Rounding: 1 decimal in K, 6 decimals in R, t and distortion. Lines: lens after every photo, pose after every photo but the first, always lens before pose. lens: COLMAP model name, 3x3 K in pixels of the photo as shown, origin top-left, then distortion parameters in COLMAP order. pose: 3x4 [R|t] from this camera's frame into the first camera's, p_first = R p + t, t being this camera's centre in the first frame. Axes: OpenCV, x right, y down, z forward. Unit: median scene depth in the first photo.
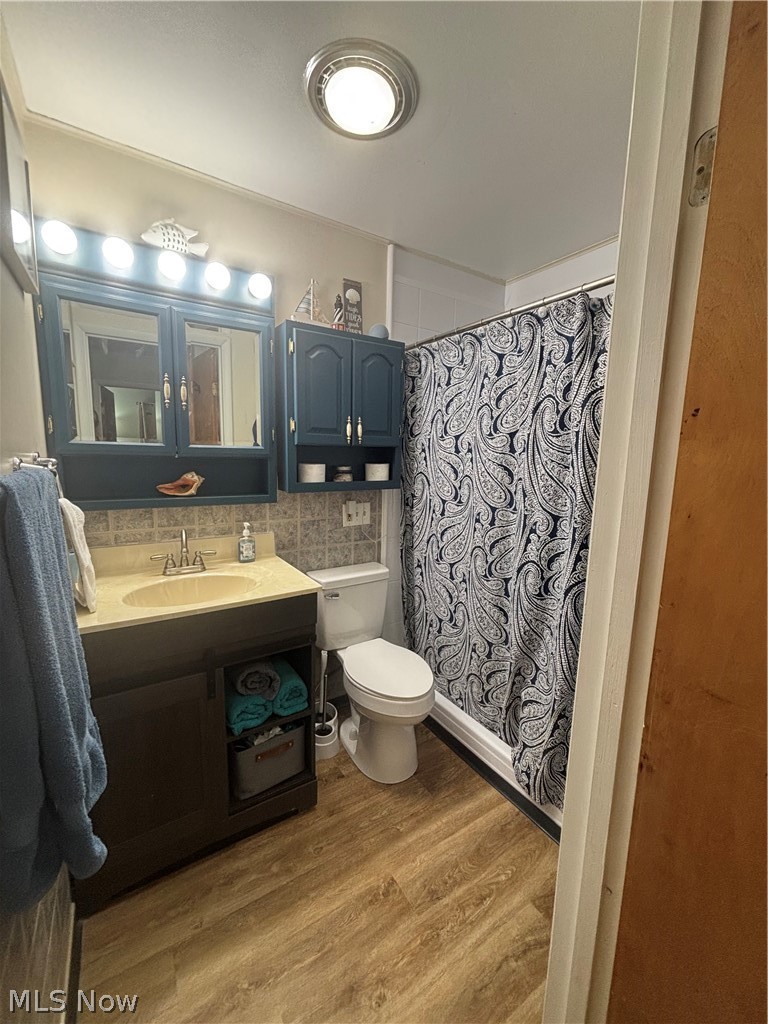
lens RADIAL K [[412.6, 0, 385.2], [0, 412.6, 513.5], [0, 0, 1]] dist [0.000187, 0.000303]
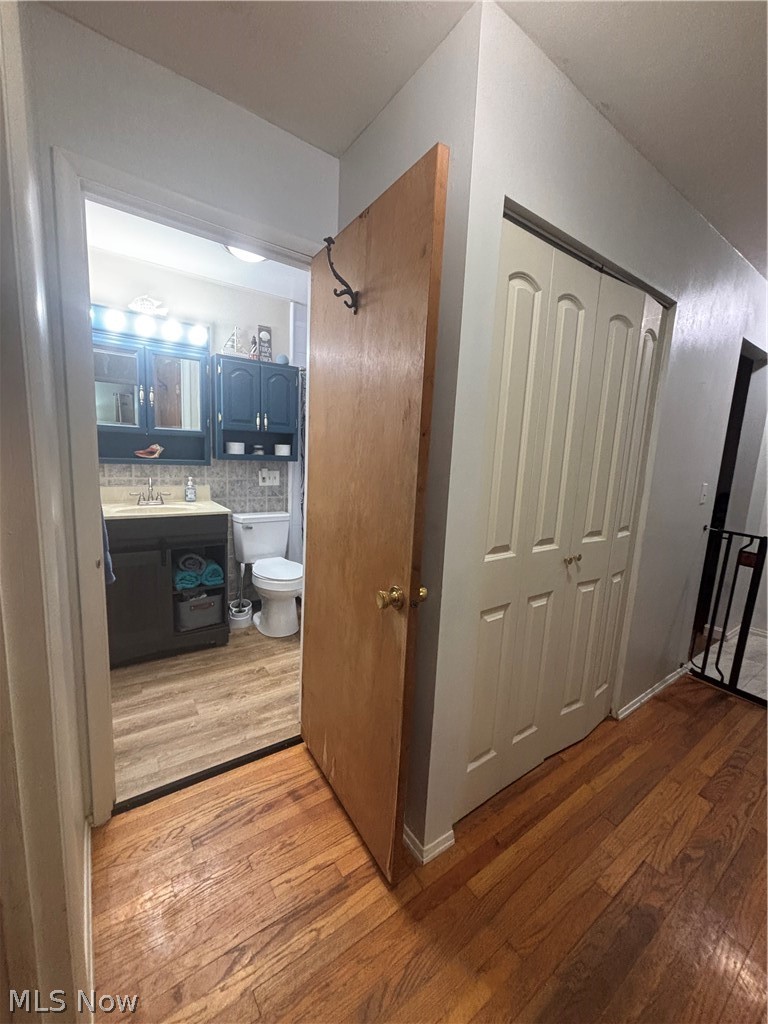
lens RADIAL K [[412.6, 0, 382.6], [0, 412.6, 509.5], [0, 0, 1]] dist [0.000187, 0.000303]
pose [[0.998655, 0.017598, 0.048763, 0.331556], [-0.017637, 0.999844, 0.000372, 0.132877], [-0.048749, -0.001232, 0.998810, -0.638444]]
